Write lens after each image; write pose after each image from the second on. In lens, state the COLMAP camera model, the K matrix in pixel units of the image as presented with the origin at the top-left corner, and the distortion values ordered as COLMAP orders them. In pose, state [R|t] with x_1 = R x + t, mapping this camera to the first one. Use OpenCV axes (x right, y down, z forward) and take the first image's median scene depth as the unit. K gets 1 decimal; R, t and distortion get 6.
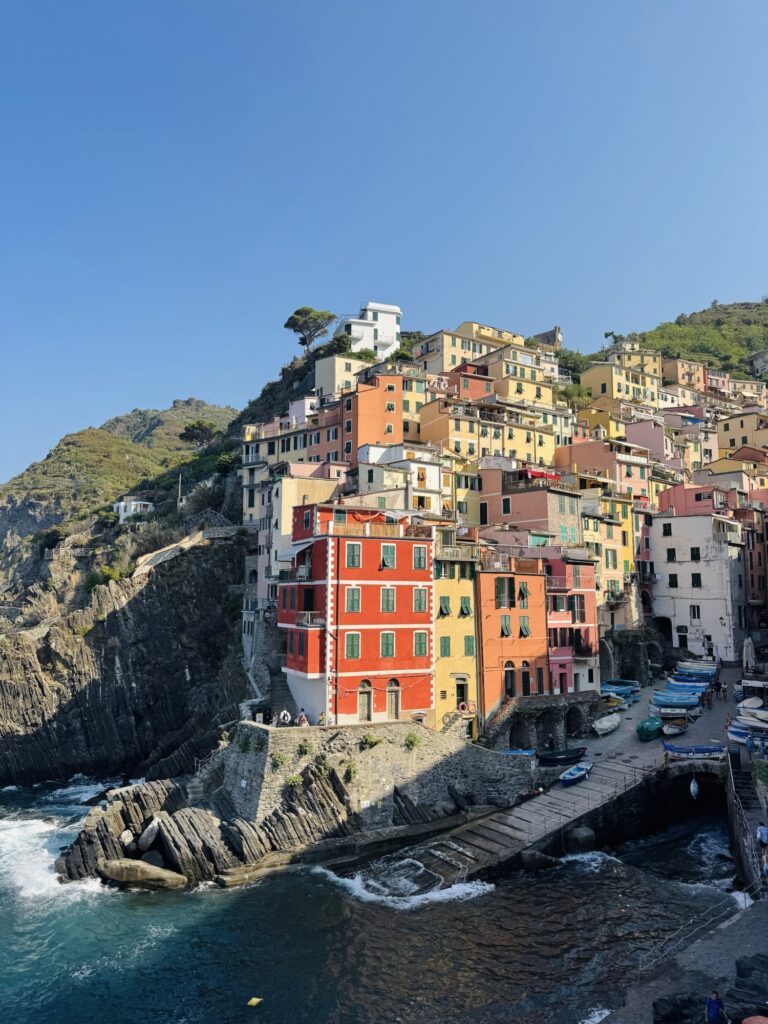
lens RADIAL K [[724.8, 0, 384.0], [0, 724.8, 512.0], [0, 0, 1]] dist [0.118602, -0.189316]
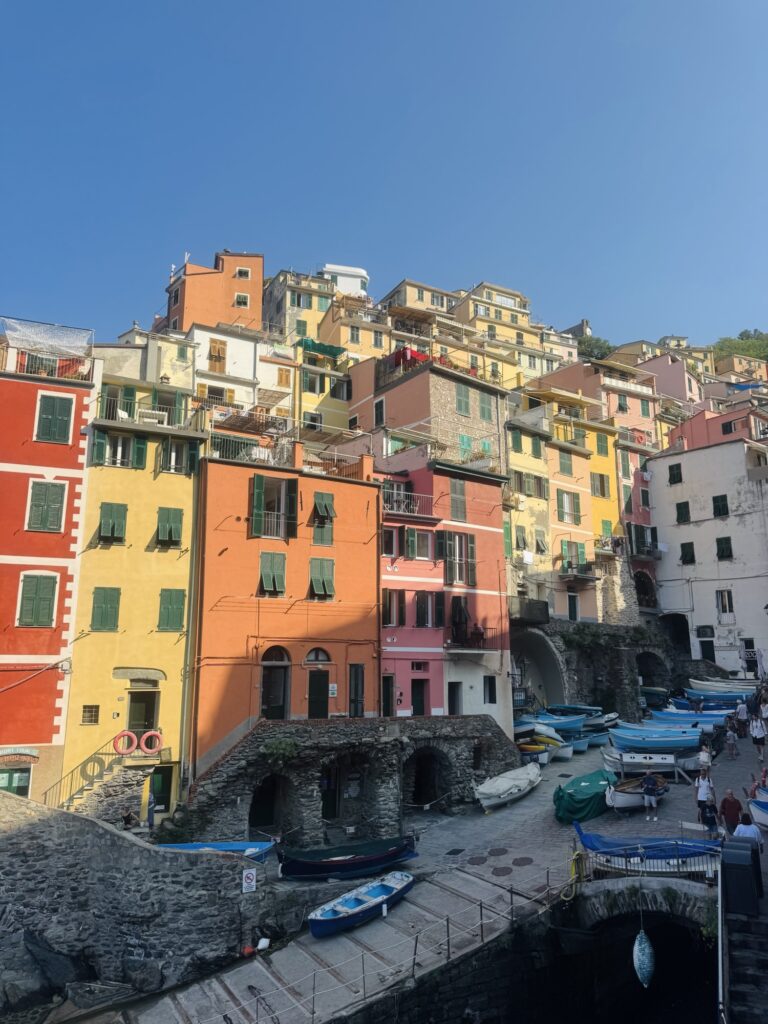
lens RADIAL K [[724.8, 0, 384.0], [0, 724.8, 512.0], [0, 0, 1]] dist [0.118602, -0.189316]
pose [[0.995358, -0.021252, -0.093864, 0.236454], [0.013229, 0.996269, -0.085288, 0.129126], [0.095326, 0.083650, 0.991925, 0.428766]]
